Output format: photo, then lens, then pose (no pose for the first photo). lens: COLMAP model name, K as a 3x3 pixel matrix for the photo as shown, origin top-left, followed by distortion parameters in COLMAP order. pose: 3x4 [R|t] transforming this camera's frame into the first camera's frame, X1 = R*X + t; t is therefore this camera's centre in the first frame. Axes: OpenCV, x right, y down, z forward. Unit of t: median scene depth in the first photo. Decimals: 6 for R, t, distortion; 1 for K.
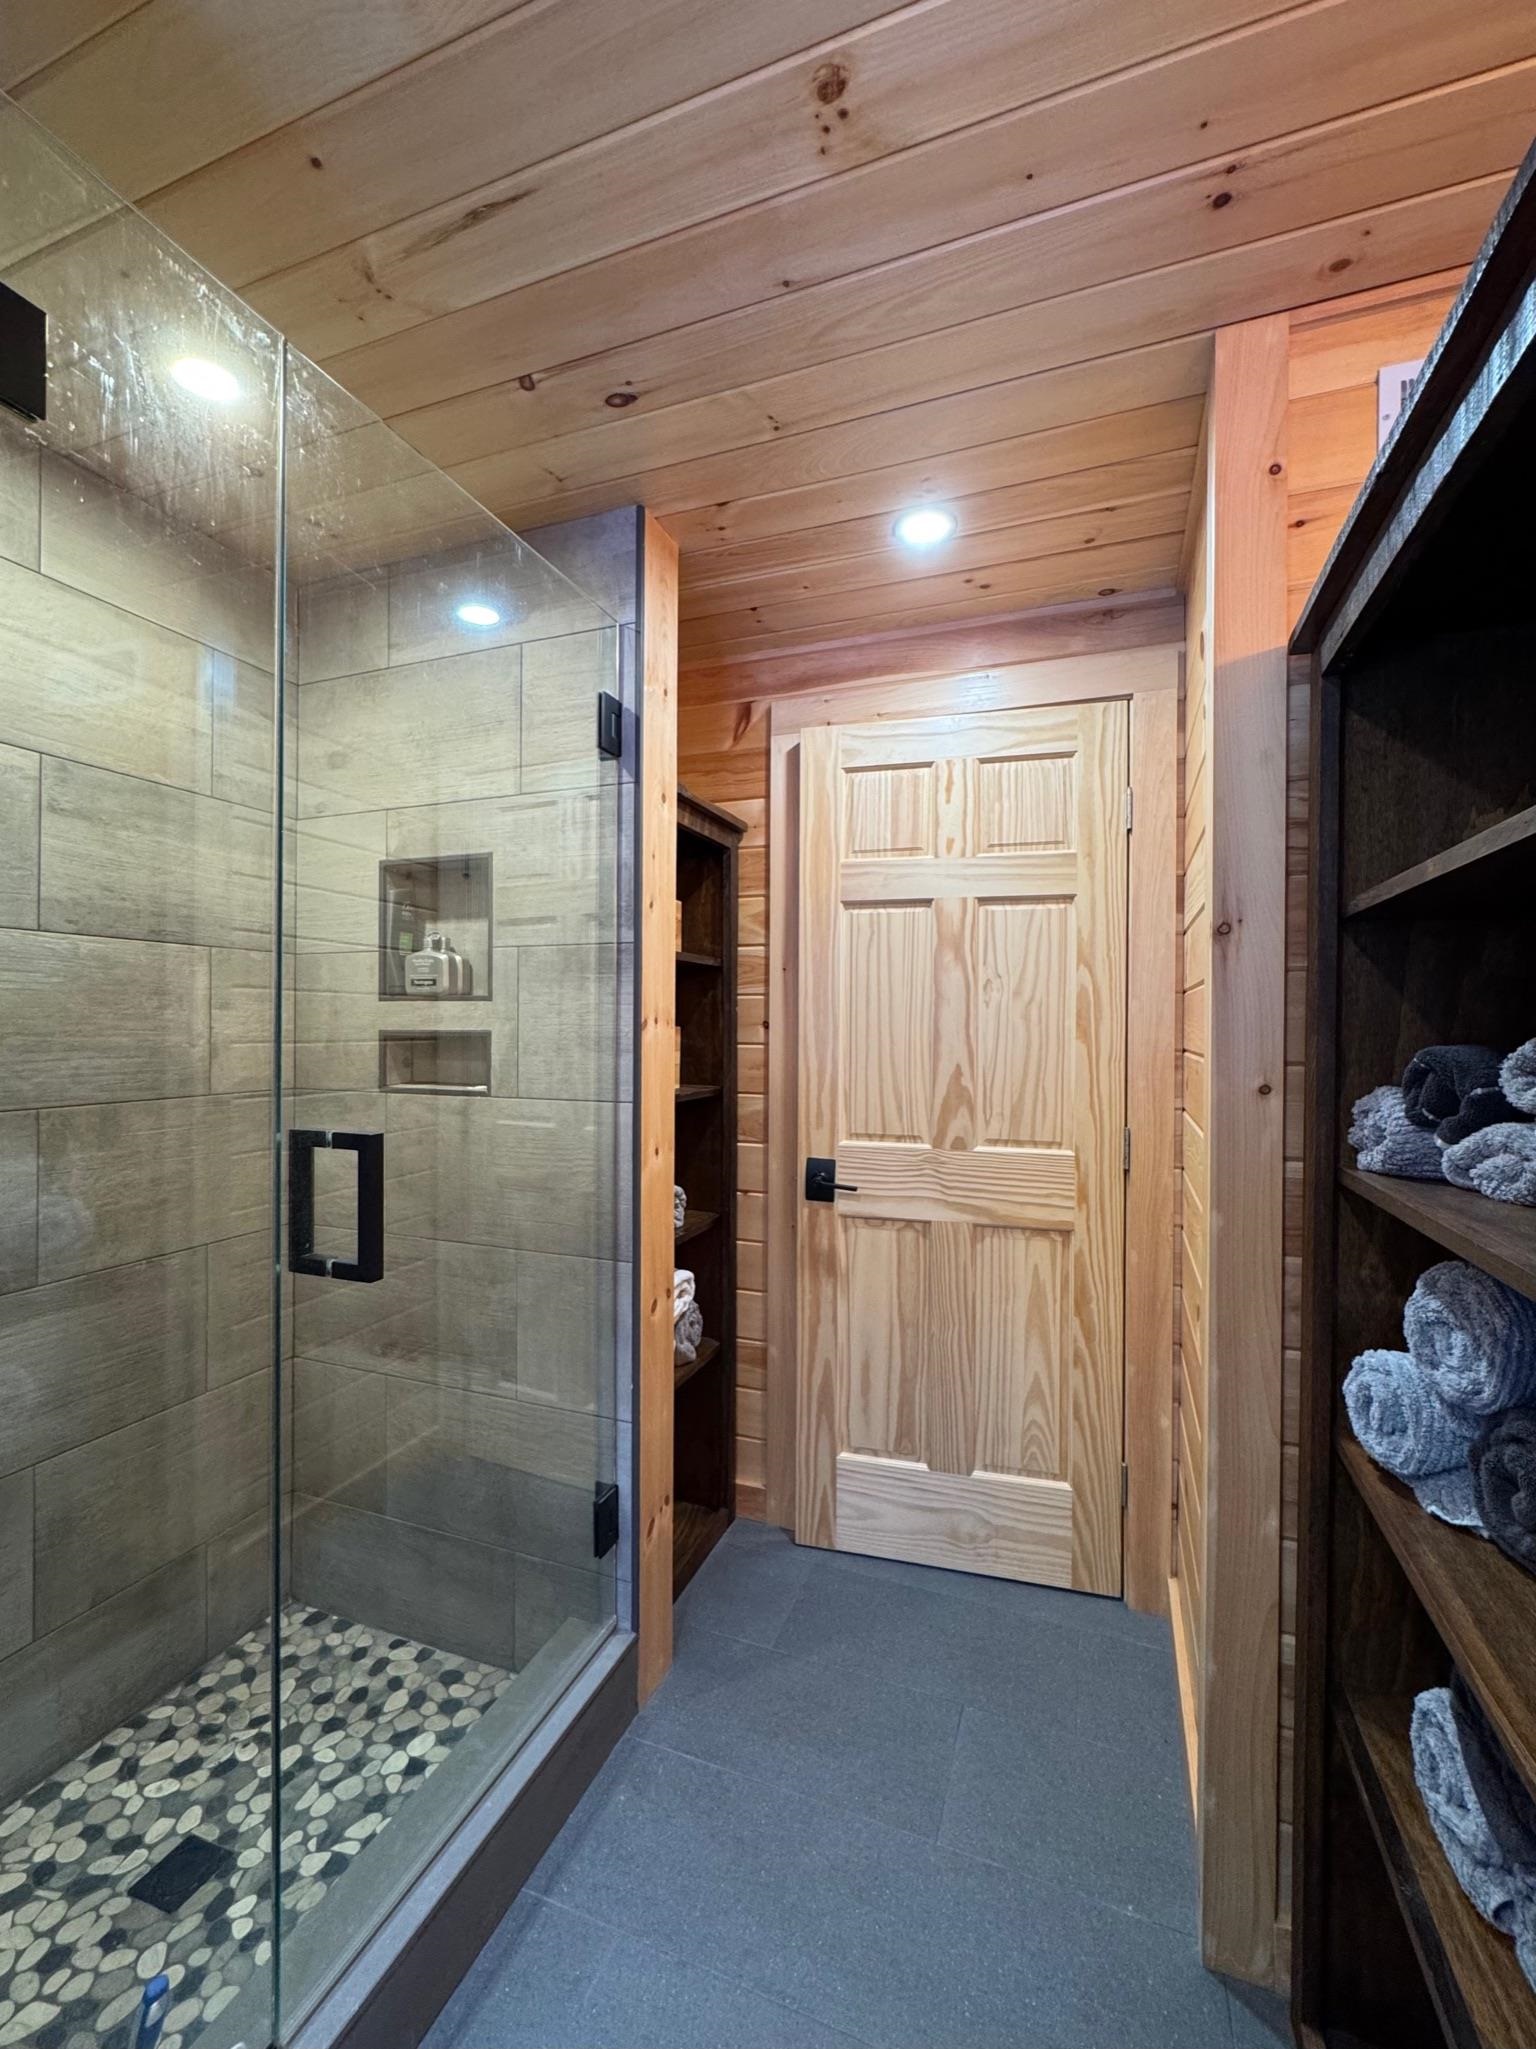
lens RADIAL K [[826.6, 0, 770.8], [0, 826.6, 1026.5], [0, 0, 1]] dist [-0.005416, 0.000779]
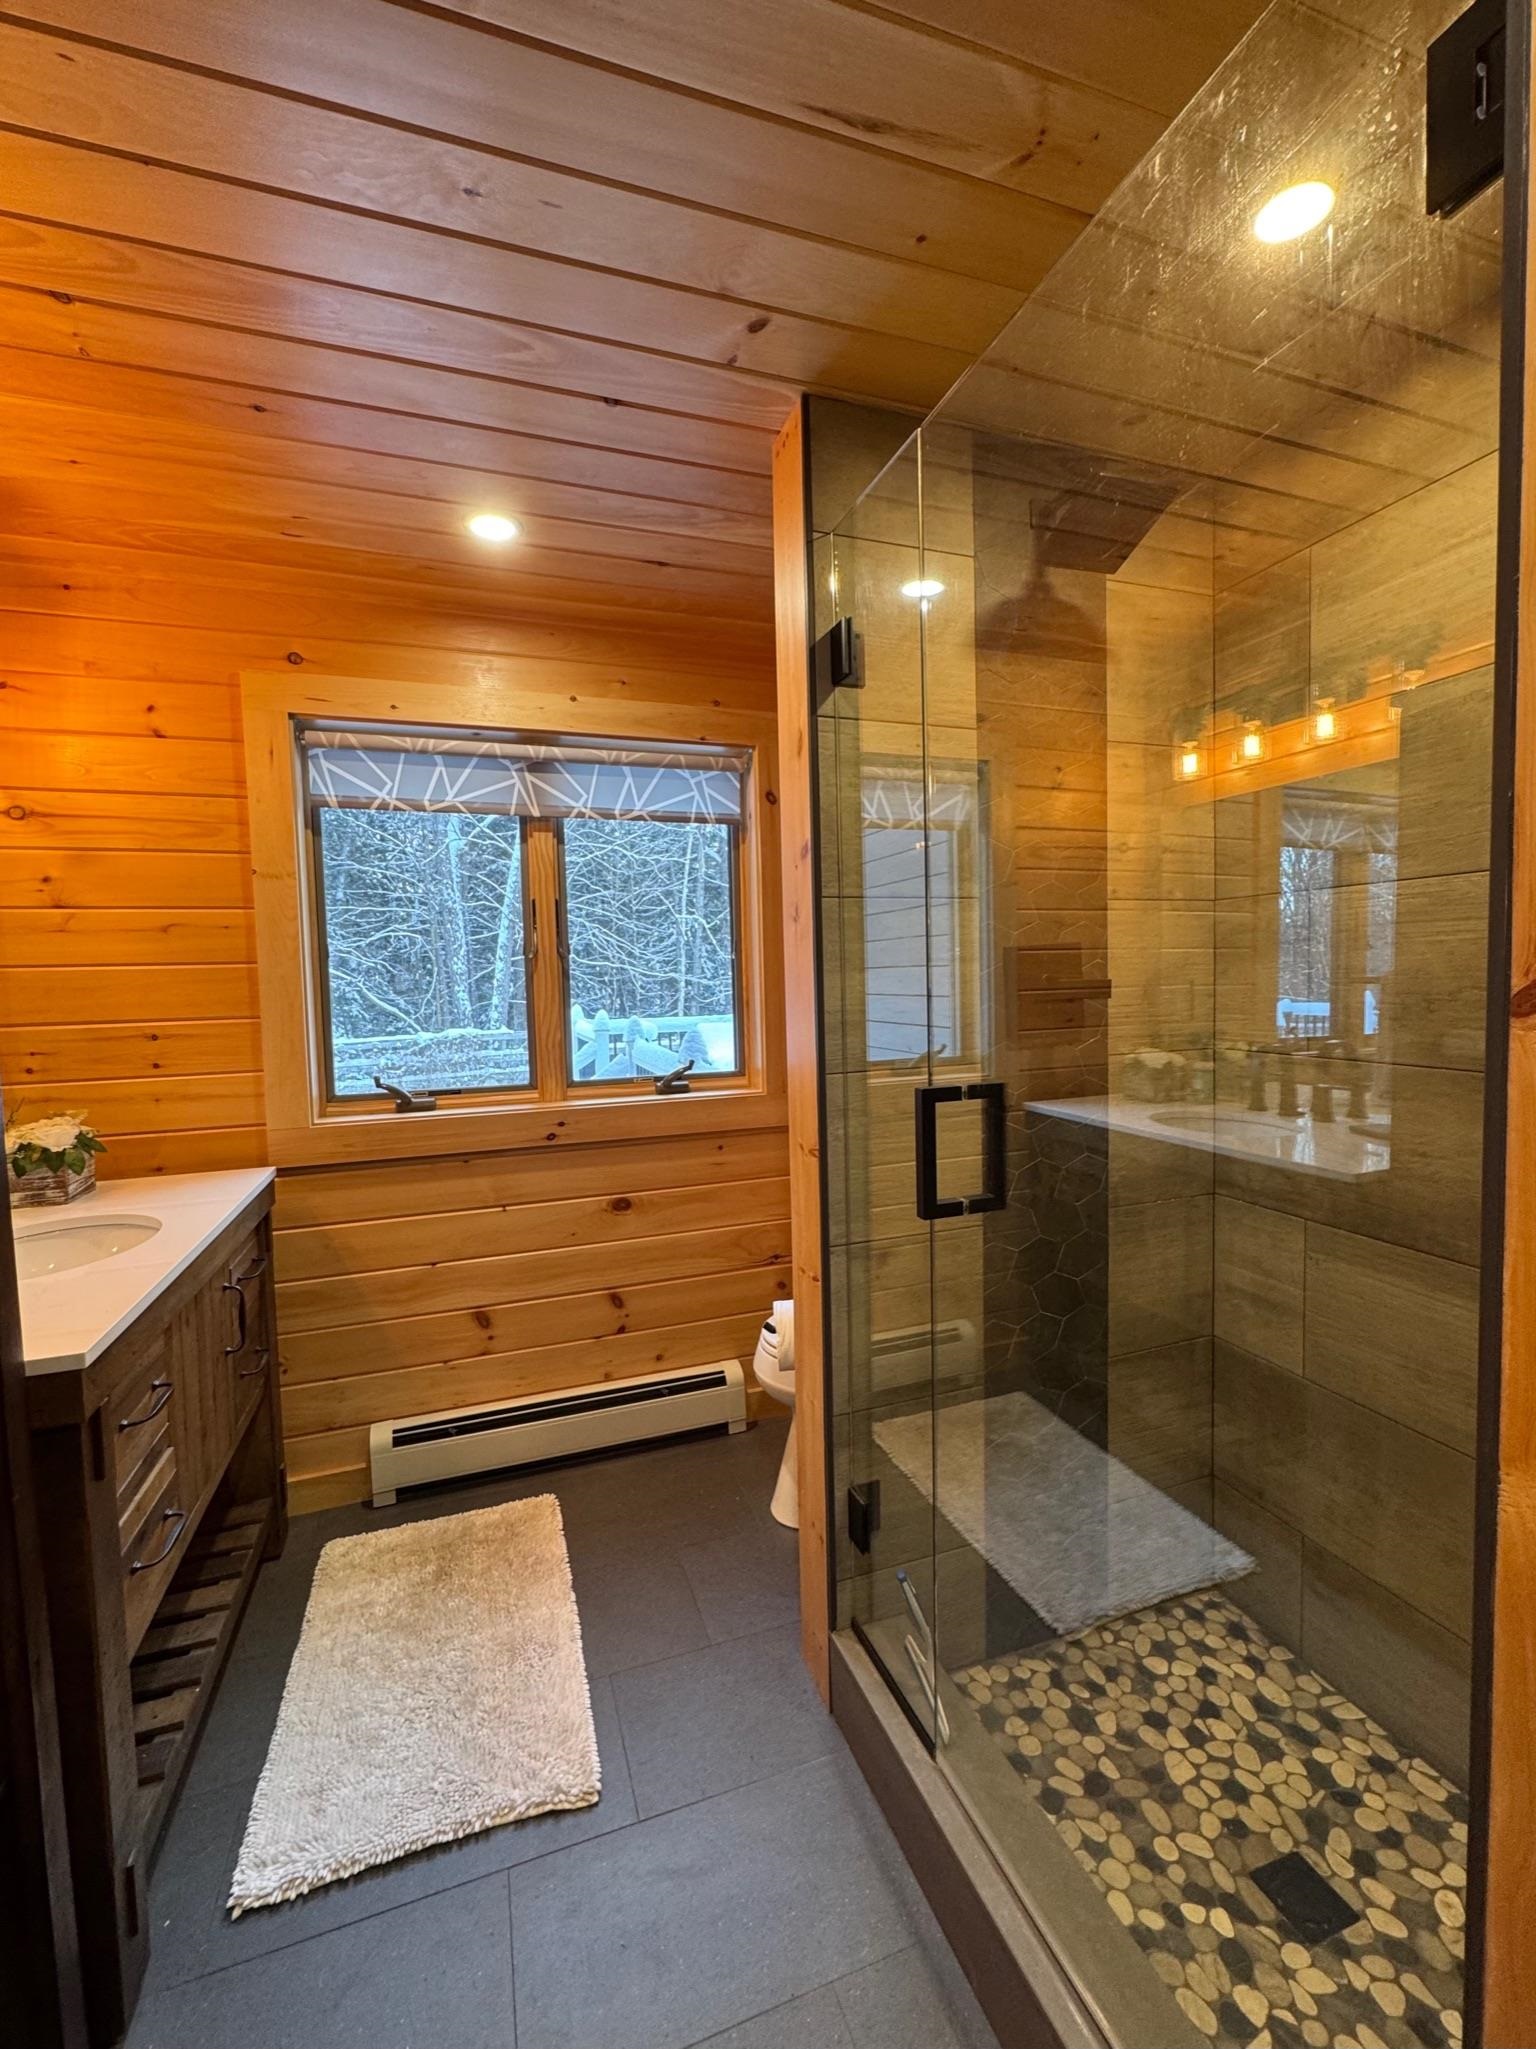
lens RADIAL K [[826.6, 0, 754.0], [0, 826.6, 1025.8], [0, 0, 1]] dist [-0.005416, 0.000779]
pose [[-0.764661, 0.044359, -0.642904, 0.308977], [0.016328, 0.998641, 0.049484, -0.003327], [0.644226, 0.027341, -0.764346, 1.296378]]
